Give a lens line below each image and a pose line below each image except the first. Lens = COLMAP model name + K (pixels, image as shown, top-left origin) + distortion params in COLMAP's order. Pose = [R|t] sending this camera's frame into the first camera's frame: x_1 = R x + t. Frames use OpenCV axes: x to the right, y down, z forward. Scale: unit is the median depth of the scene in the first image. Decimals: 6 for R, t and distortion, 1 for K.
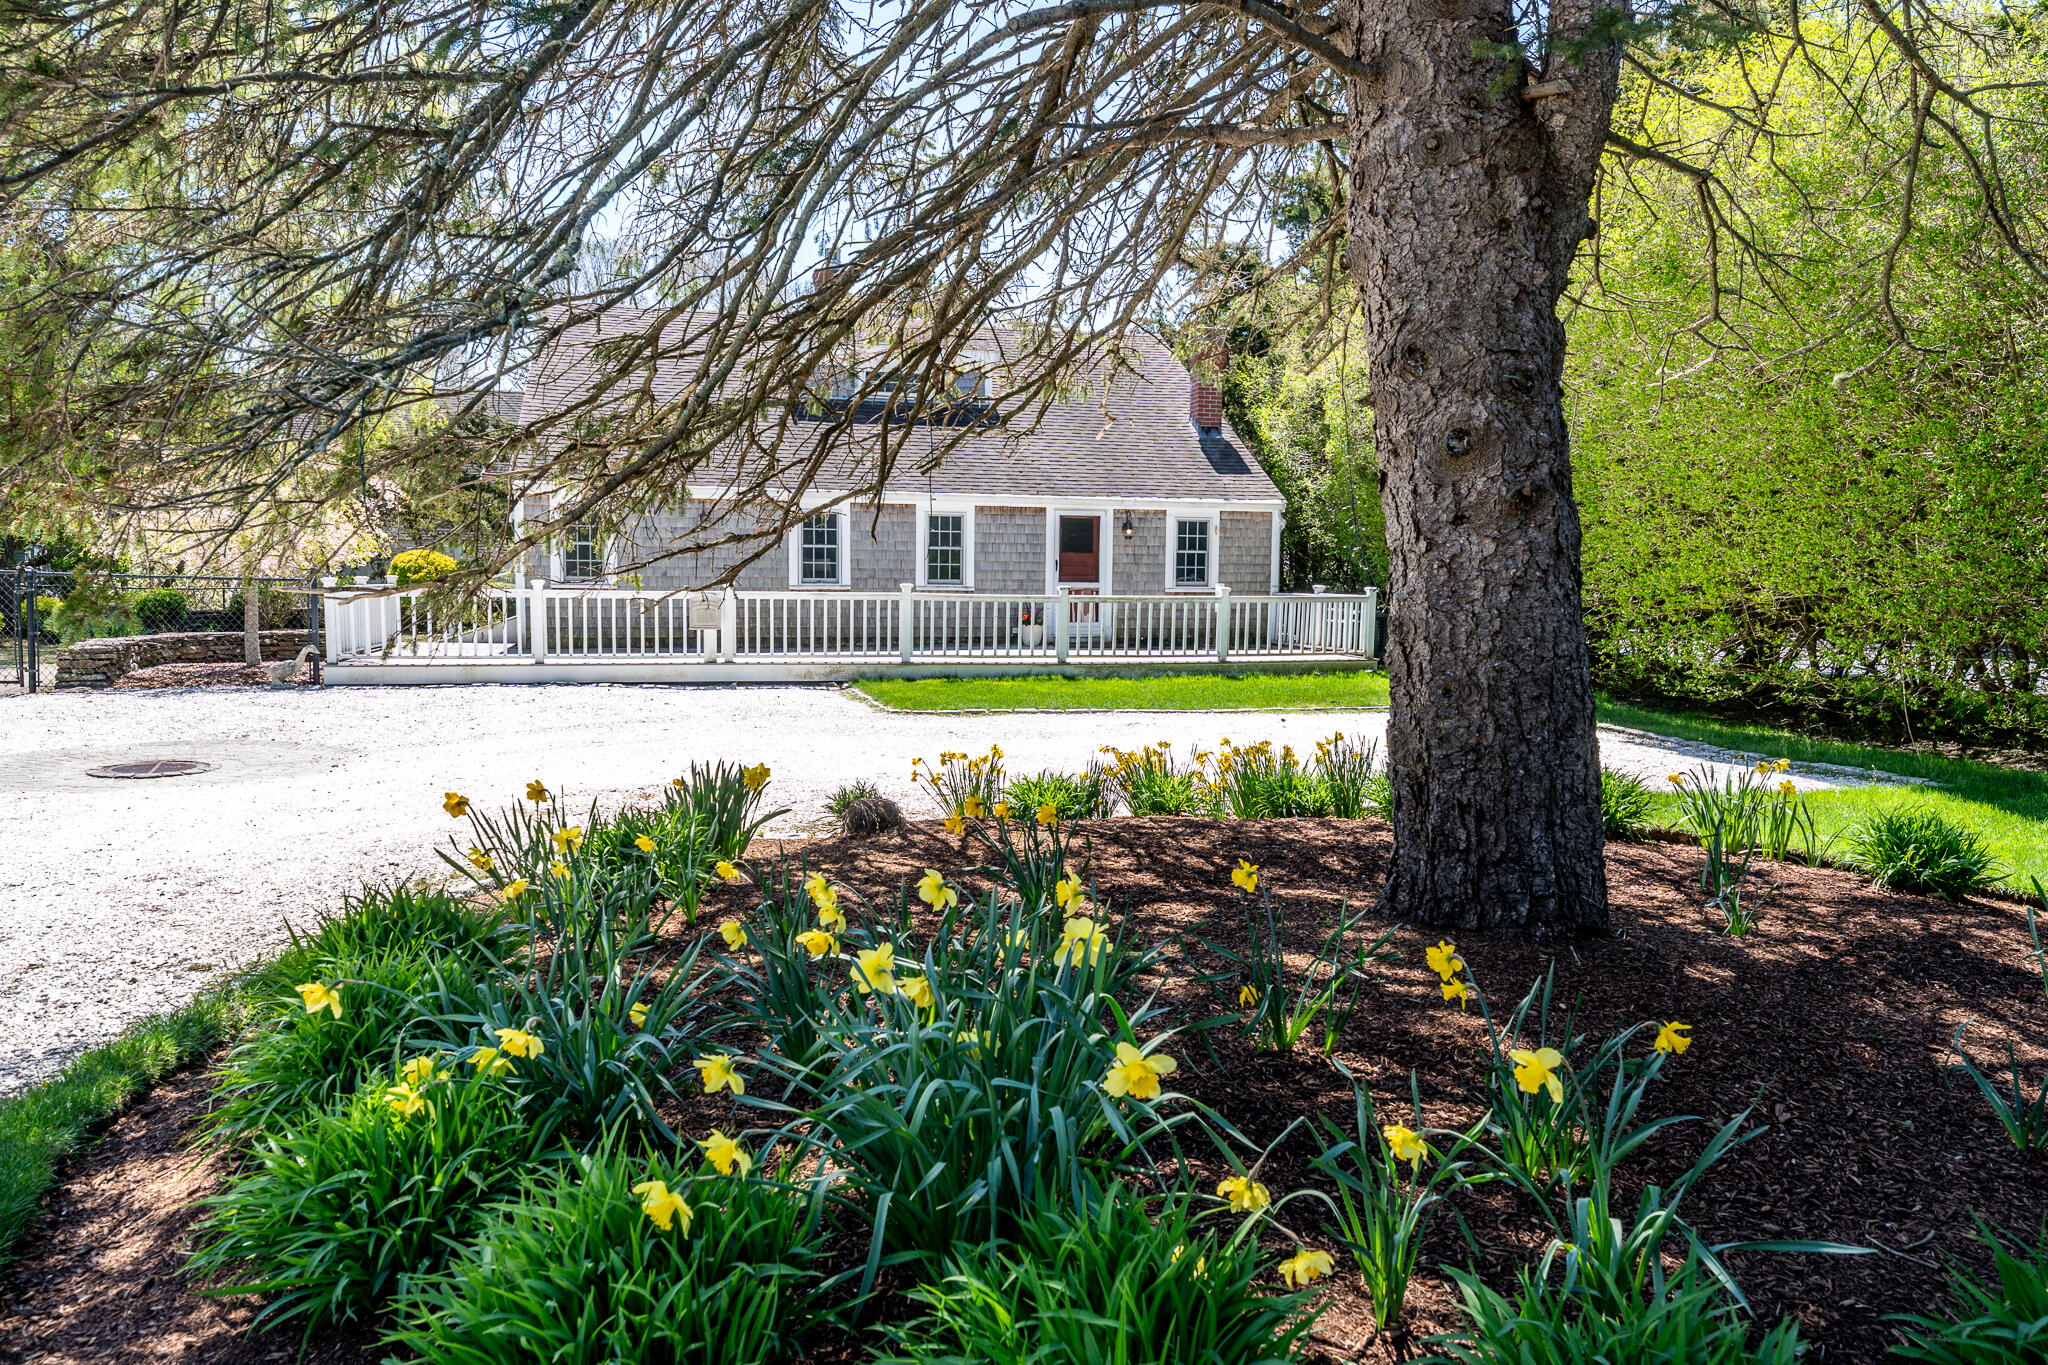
lens RADIAL K [[1352.6, 0, 1022.5], [0, 1352.6, 683.4], [0, 0, 1]] dist [0.002949, 0.002466]
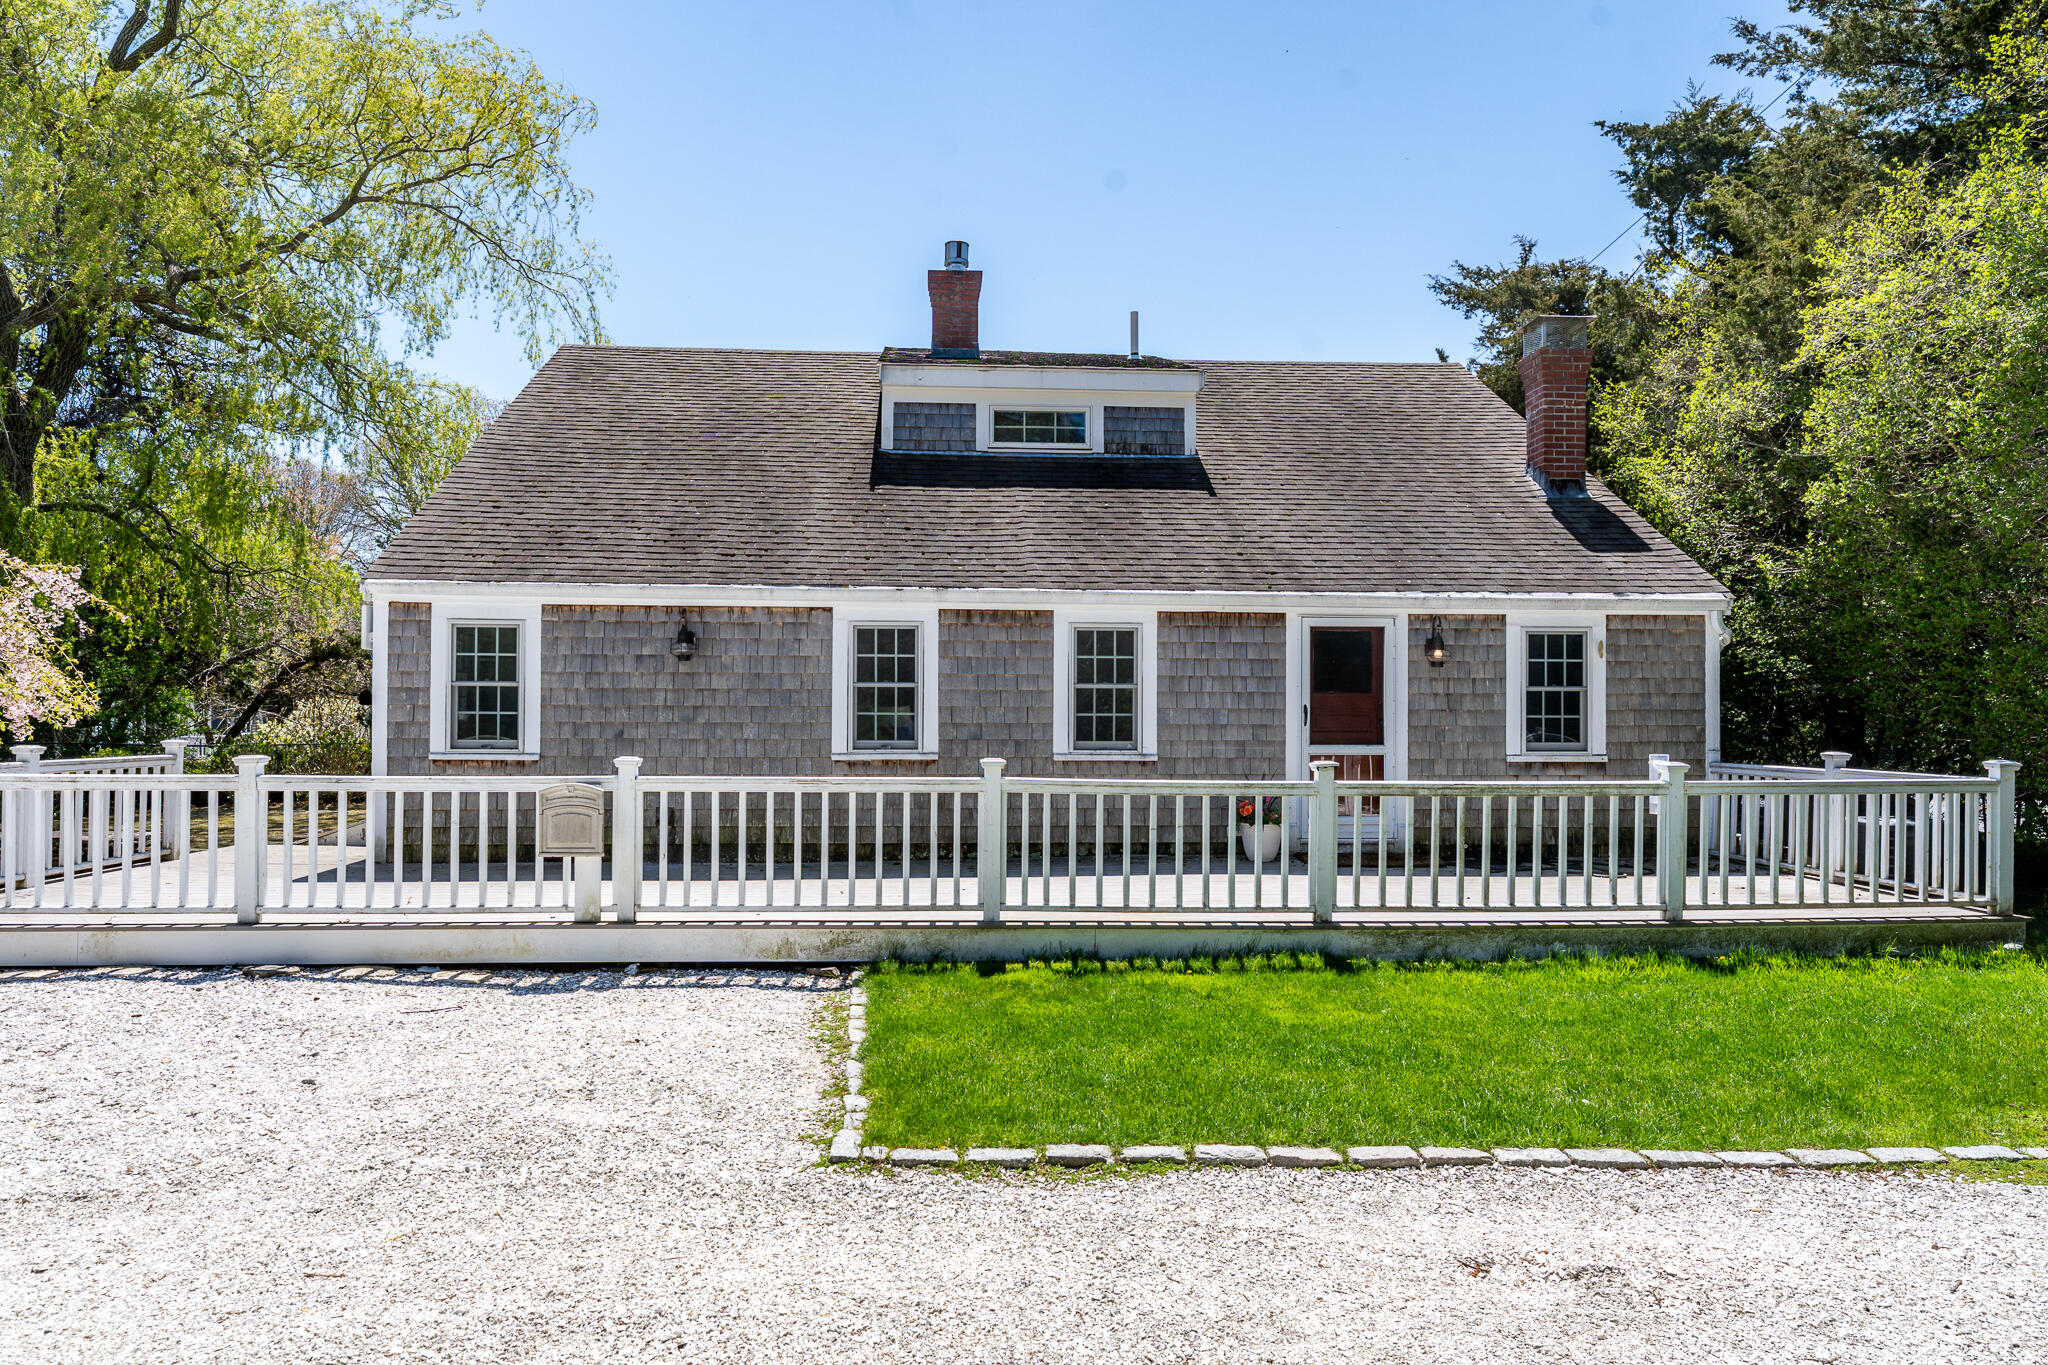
lens RADIAL K [[1352.6, 0, 1023.2], [0, 1352.6, 688.1], [0, 0, 1]] dist [0.002949, 0.002466]
pose [[0.984453, -0.009207, -0.175406, 0.008490], [-0.008444, 0.994990, -0.099615, -0.041991], [0.175445, 0.099547, 0.979444, 0.434391]]
